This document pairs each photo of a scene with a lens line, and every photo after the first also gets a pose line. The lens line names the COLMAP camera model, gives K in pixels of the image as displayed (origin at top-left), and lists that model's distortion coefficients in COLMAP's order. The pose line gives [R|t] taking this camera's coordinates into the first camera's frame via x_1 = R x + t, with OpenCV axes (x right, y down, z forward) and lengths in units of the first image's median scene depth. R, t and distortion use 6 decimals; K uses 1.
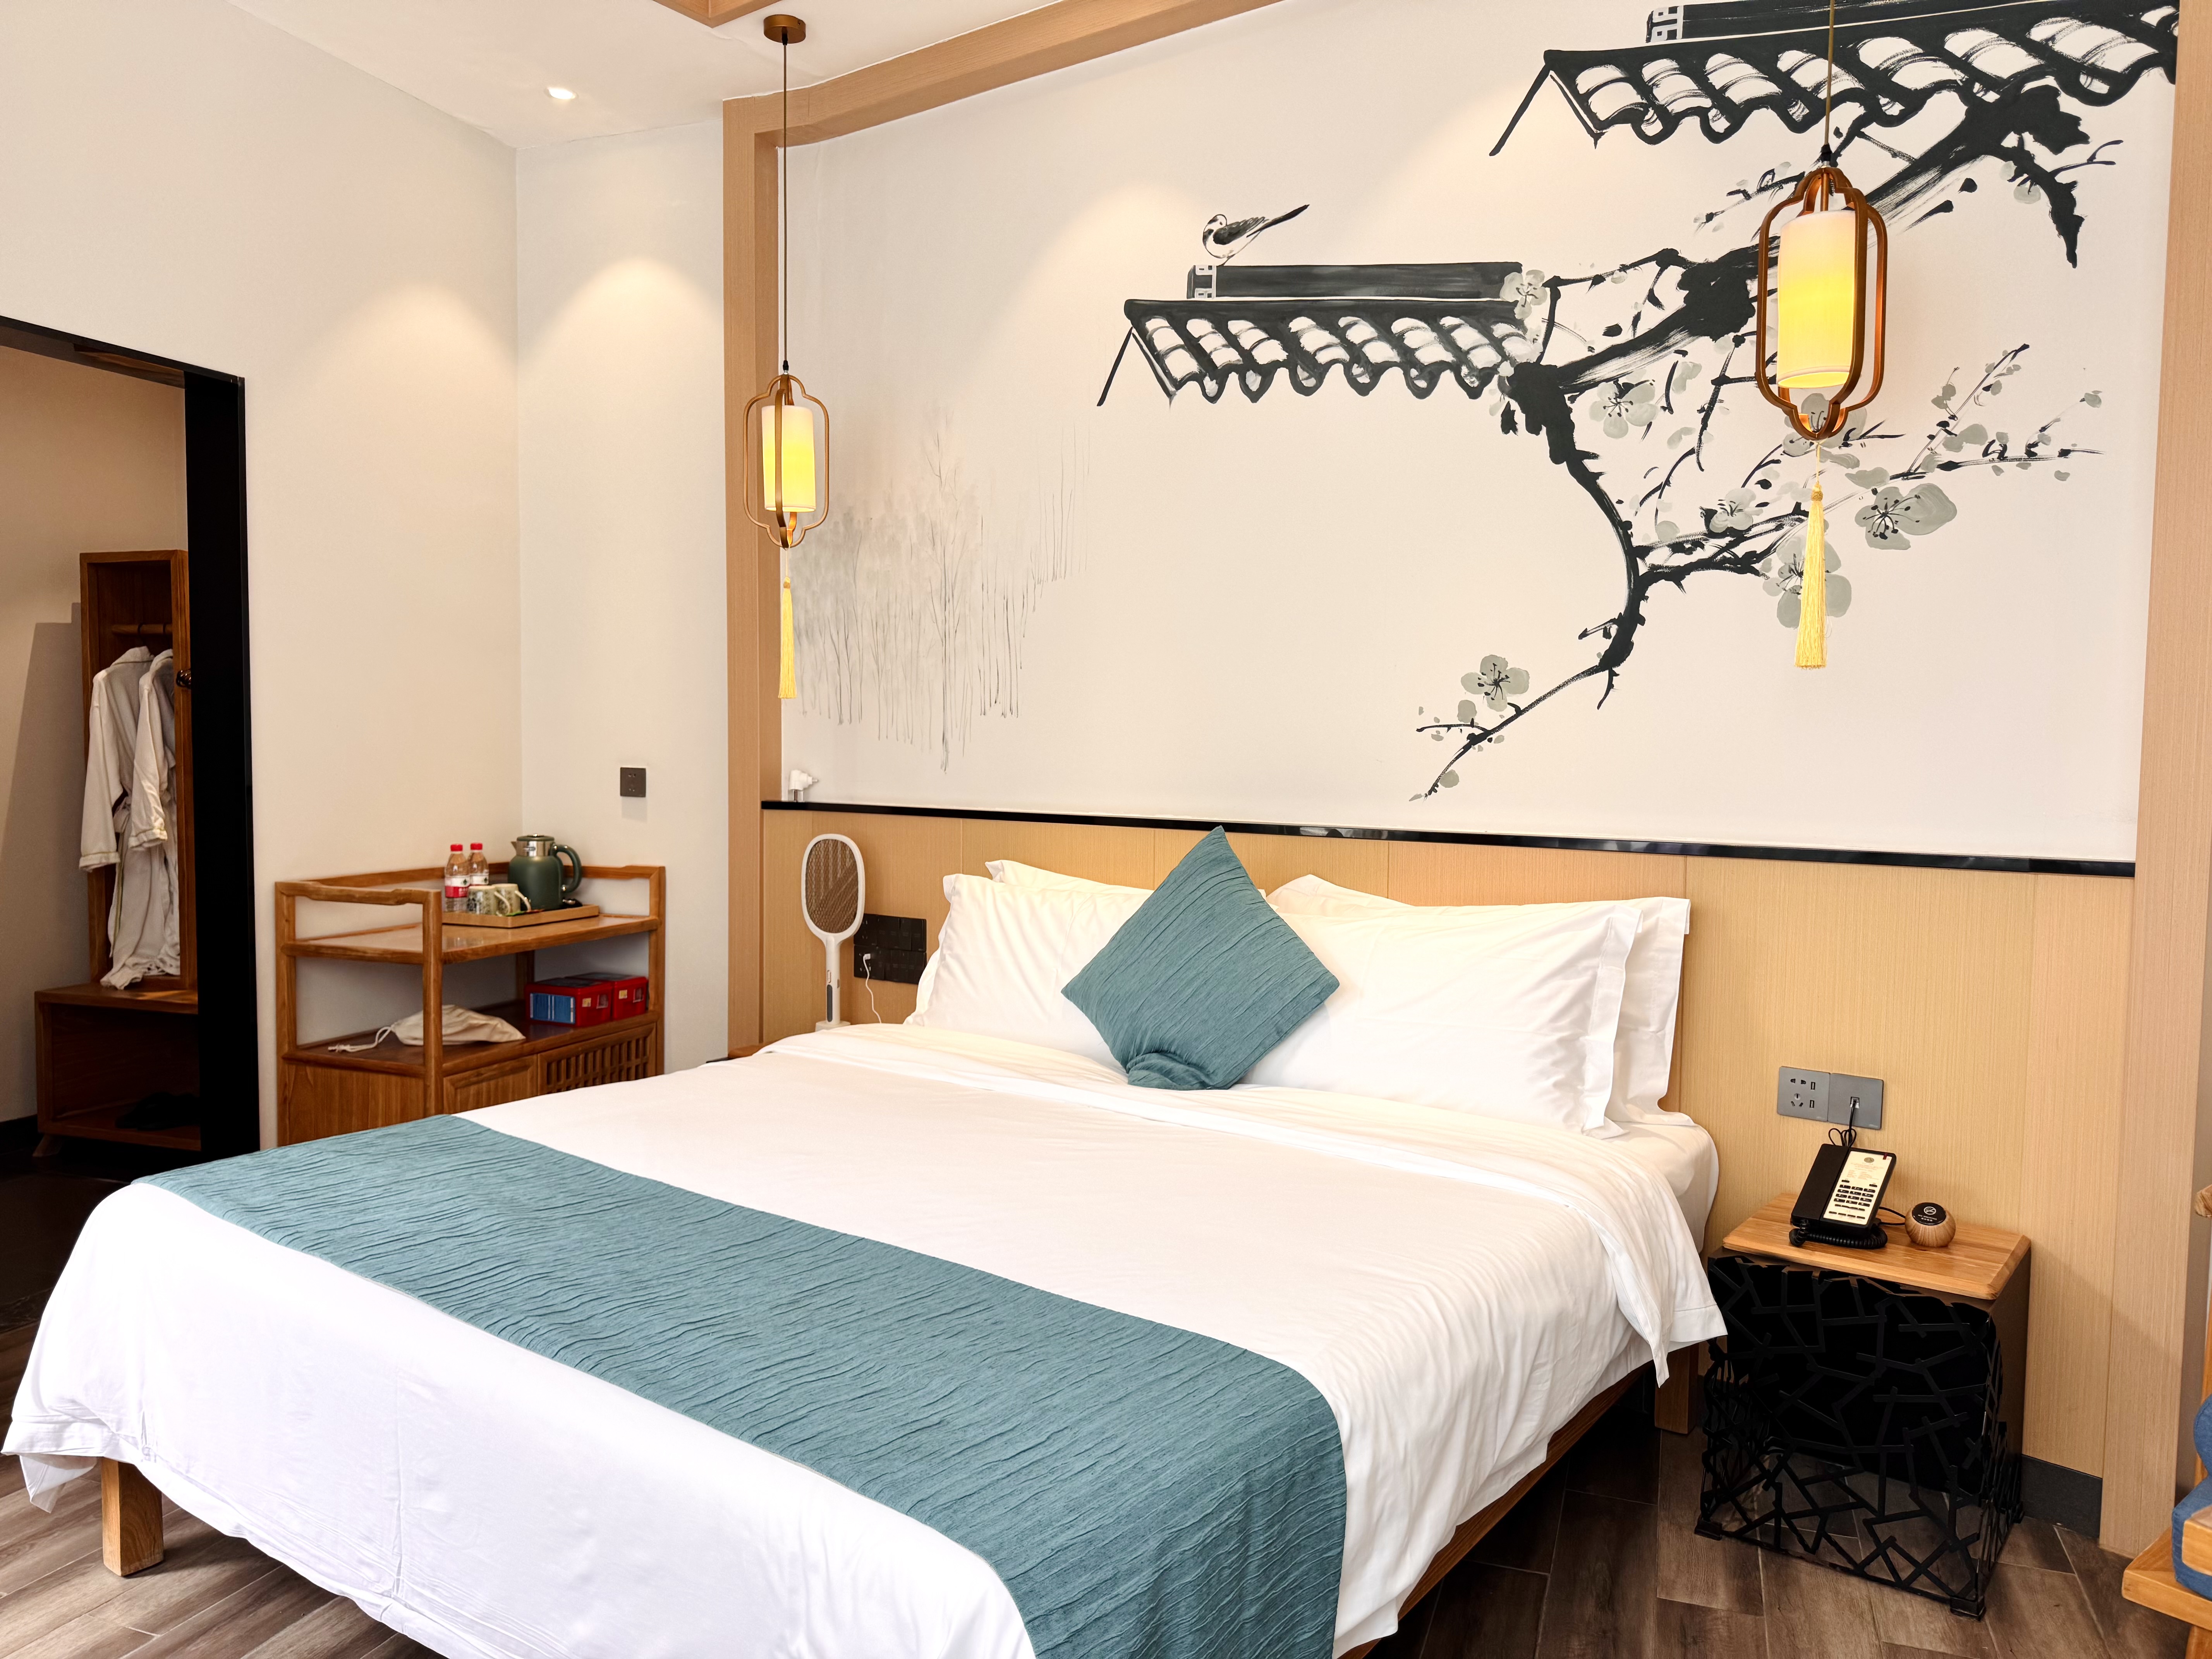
lens RADIAL K [[1565.5, 0, 1130.0], [0, 1565.5, 829.7], [0, 0, 1]] dist [0.062435, -0.088667]
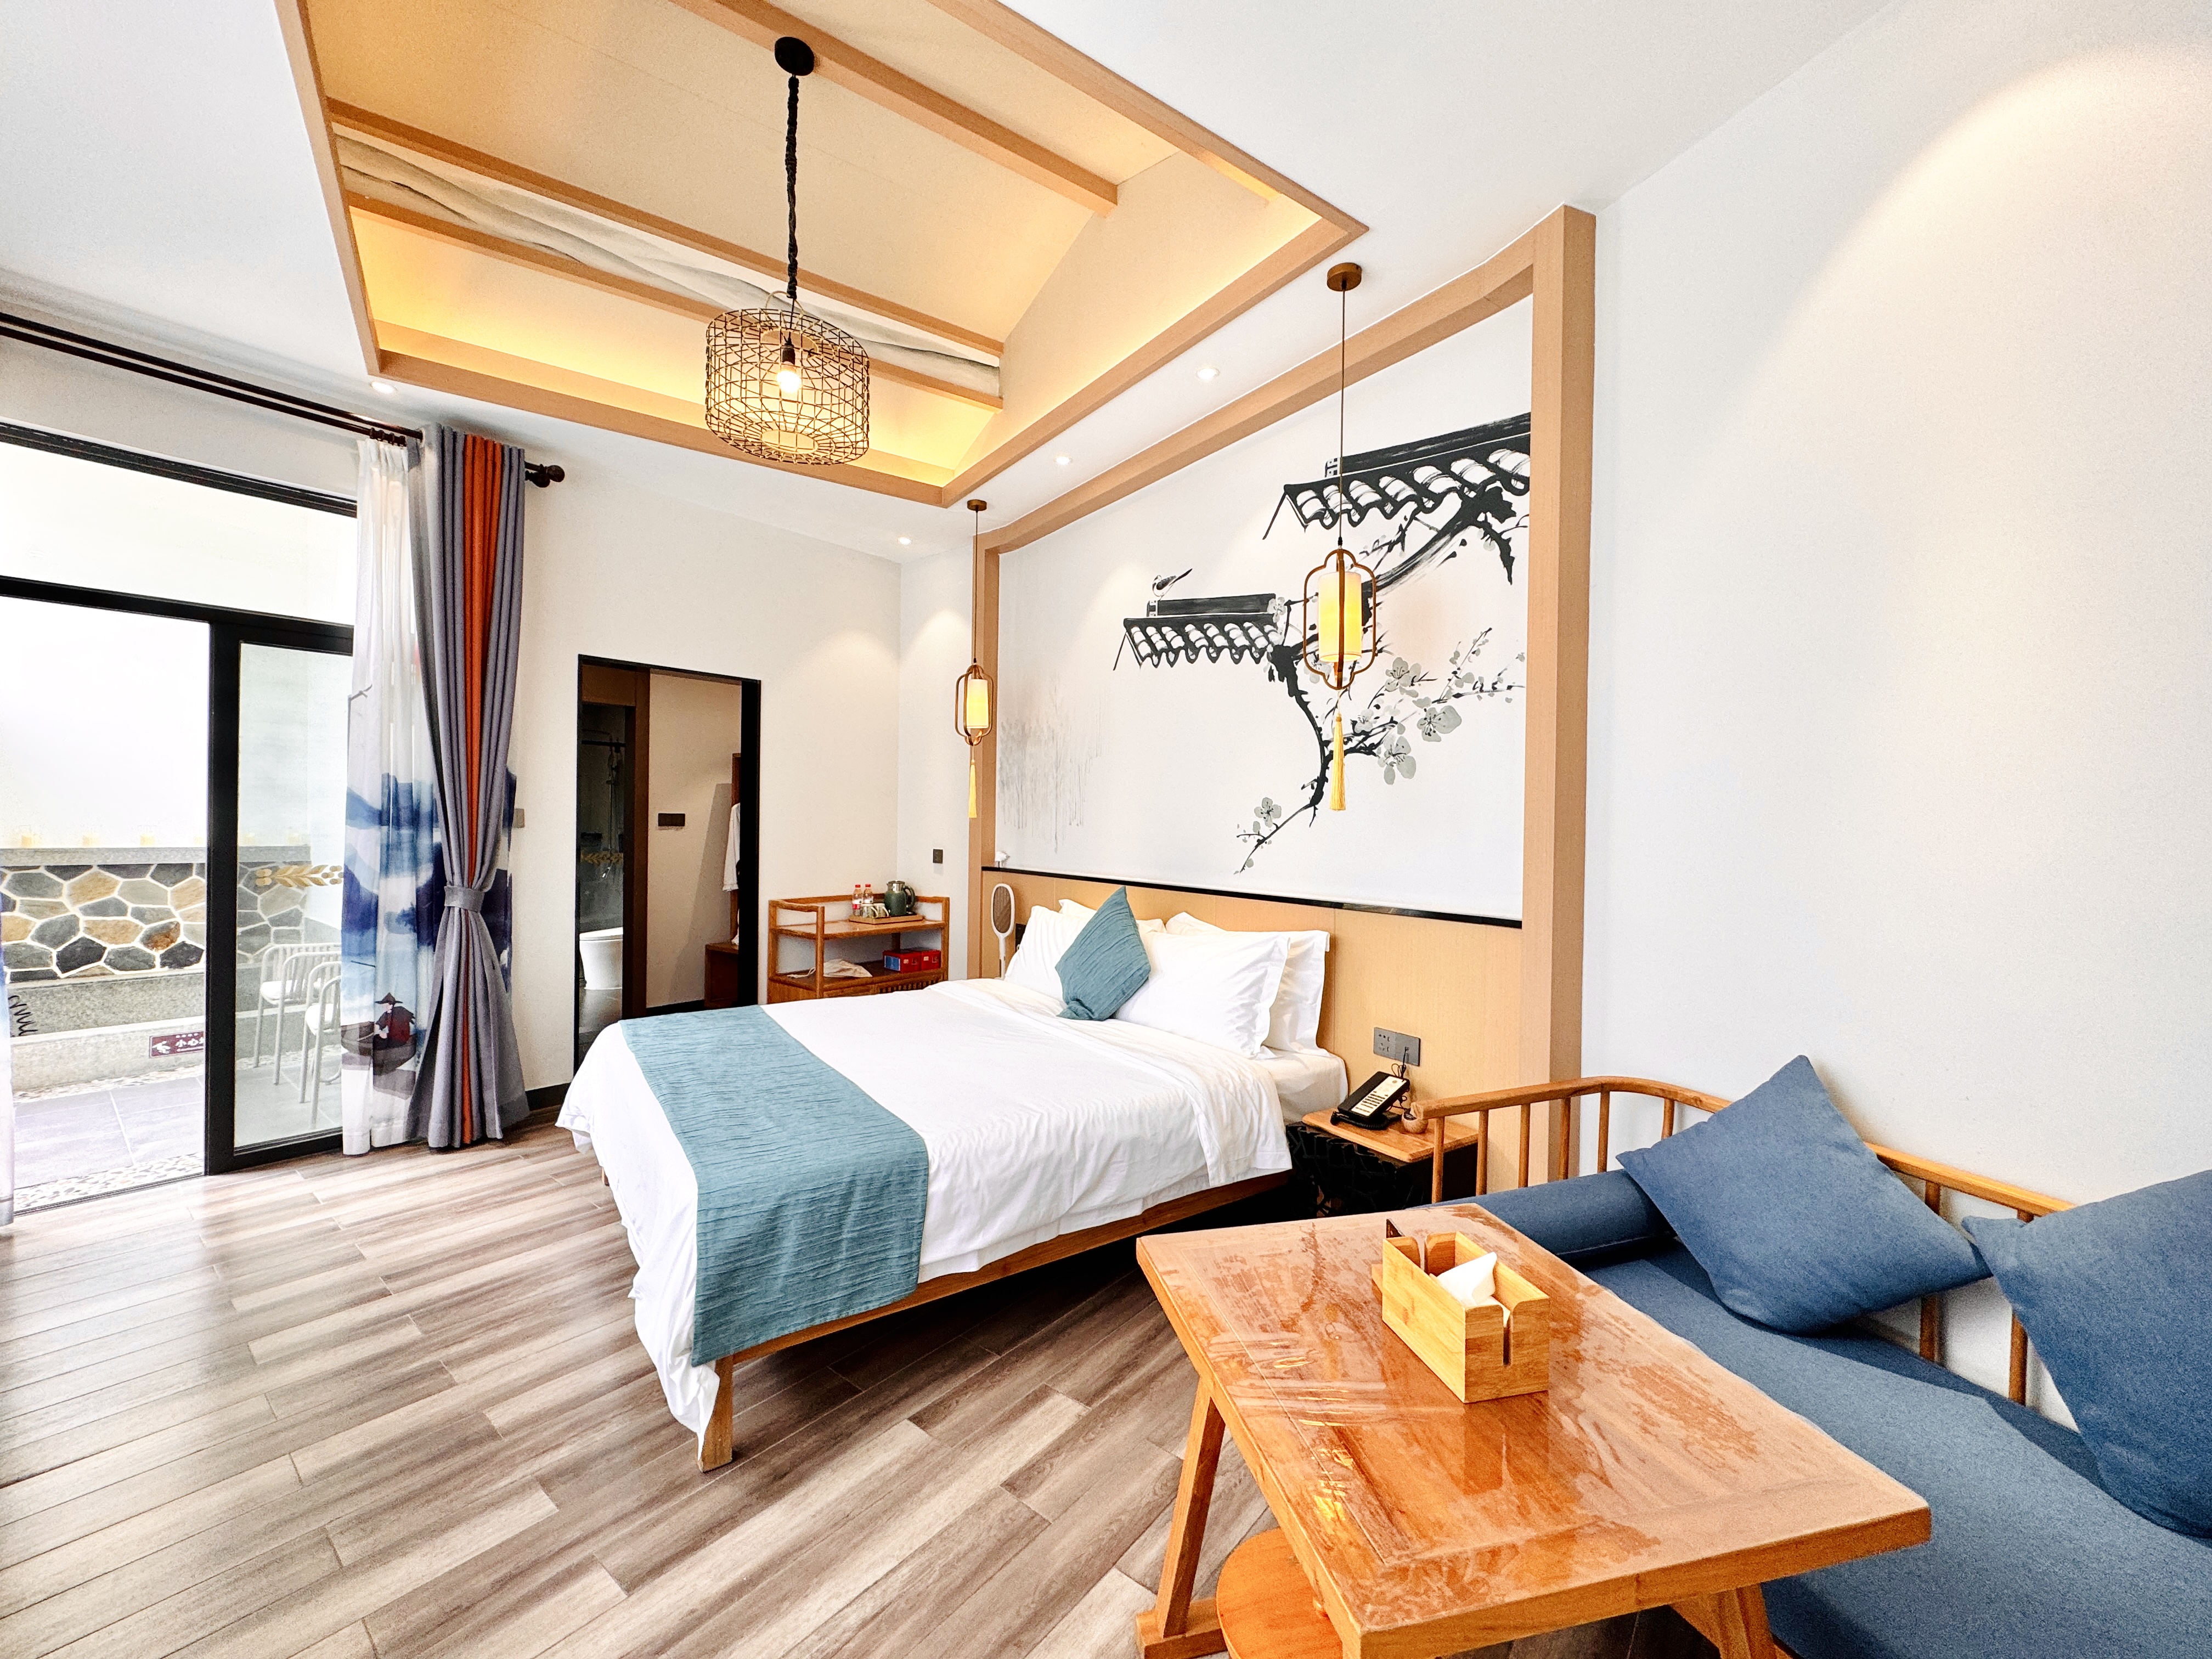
lens RADIAL K [[892.8, 0, 1105.4], [0, 892.8, 822.4], [0, 0, 1]] dist [-0.000664, -0.001182]
pose [[0.947296, -0.001097, -0.320358, 0.412314], [-0.017511, 0.998322, -0.055196, -0.020427], [0.319881, 0.057896, 0.945687, -0.072022]]
